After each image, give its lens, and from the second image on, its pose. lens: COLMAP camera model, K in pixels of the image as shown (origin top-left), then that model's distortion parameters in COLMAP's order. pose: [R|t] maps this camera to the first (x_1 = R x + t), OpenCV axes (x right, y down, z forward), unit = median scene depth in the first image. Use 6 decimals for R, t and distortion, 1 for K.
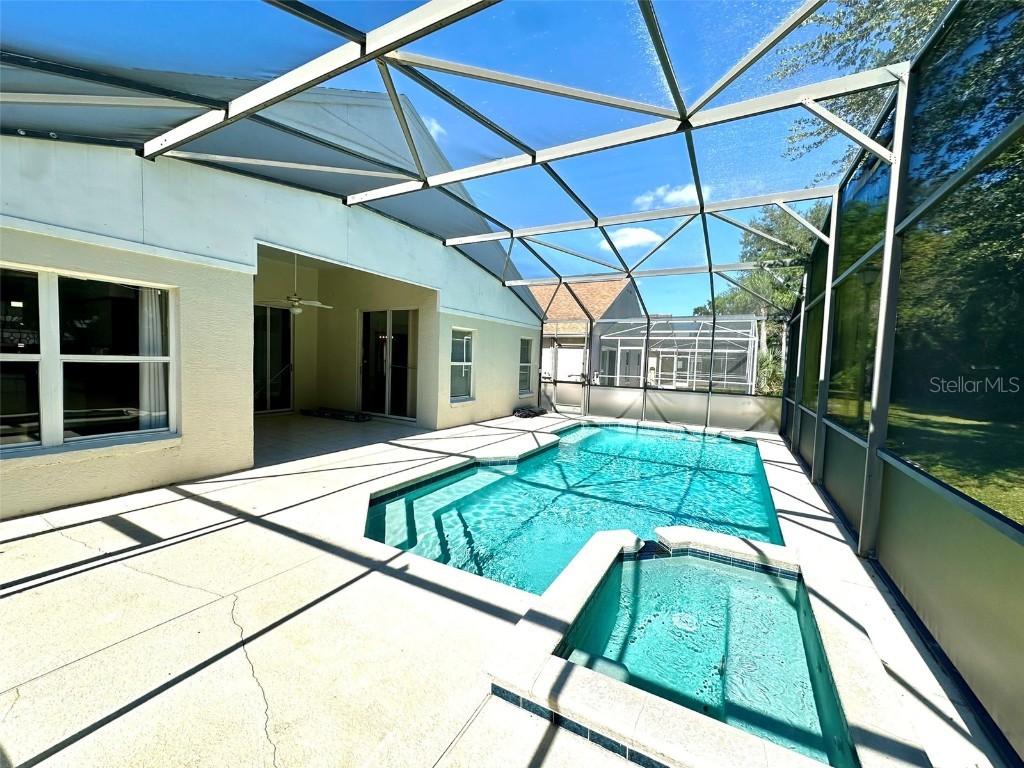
lens RADIAL K [[409.0, 0, 508.6], [0, 409.0, 385.7], [0, 0, 1]] dist [-0.001570, -0.000079]
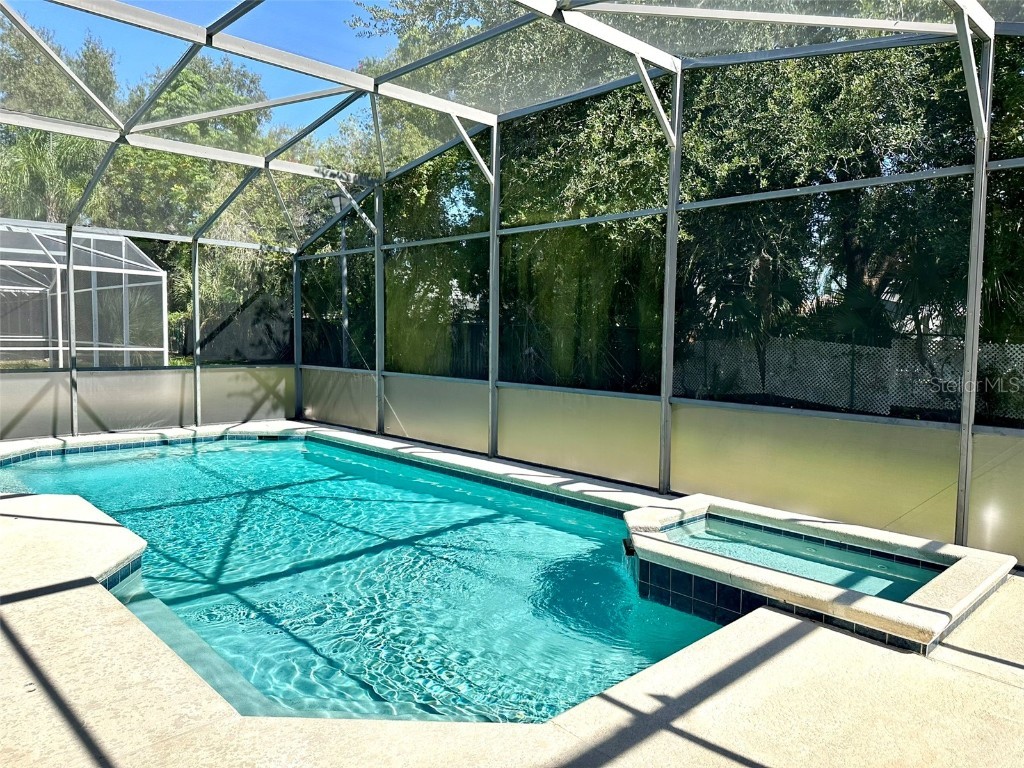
lens RADIAL K [[722.5, 0, 509.2], [0, 722.5, 383.1], [0, 0, 1]] dist [0.042862, -0.046311]
pose [[0.290272, -0.097954, 0.951918, -0.377840], [0.055108, 0.994808, 0.085563, -0.025967], [-0.955356, 0.027622, 0.294163, 0.273875]]
